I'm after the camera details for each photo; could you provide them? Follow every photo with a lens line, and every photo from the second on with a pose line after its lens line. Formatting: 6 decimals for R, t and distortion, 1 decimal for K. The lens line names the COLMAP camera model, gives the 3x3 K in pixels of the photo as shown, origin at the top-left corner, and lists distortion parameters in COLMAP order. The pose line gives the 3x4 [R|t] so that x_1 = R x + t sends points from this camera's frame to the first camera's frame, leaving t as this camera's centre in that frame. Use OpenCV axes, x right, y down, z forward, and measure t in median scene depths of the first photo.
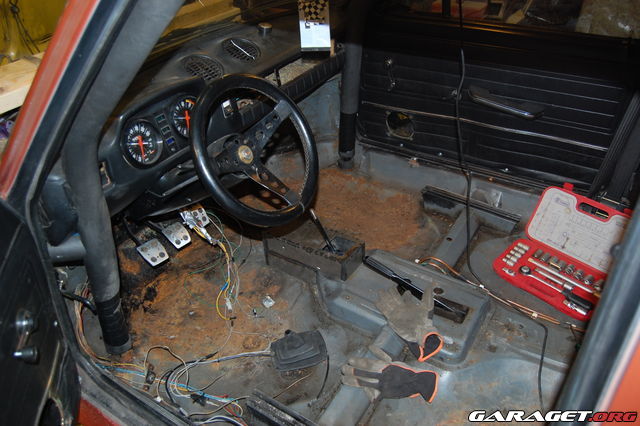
lens RADIAL K [[516.5, 0, 321.0], [0, 516.5, 213.9], [0, 0, 1]] dist [-0.001573, -0.000195]
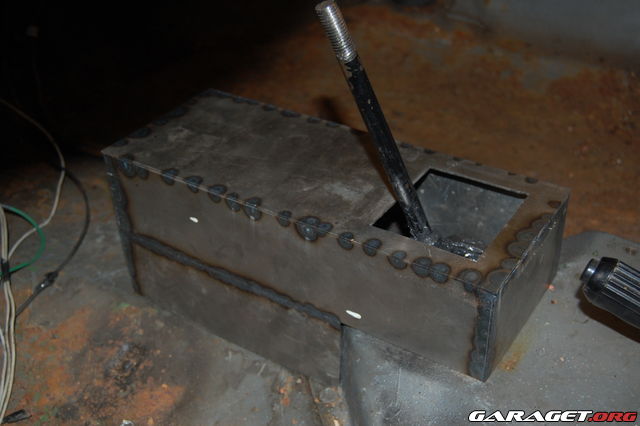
lens RADIAL K [[846.4, 0, 319.4], [0, 846.4, 212.5], [0, 0, 1]] dist [0.018149, 0.000000]
pose [[0.999941, 0.009651, 0.005067, -0.019822], [-0.009720, 0.999857, 0.013823, 0.055256], [-0.004933, -0.013871, 0.999892, 0.617219]]
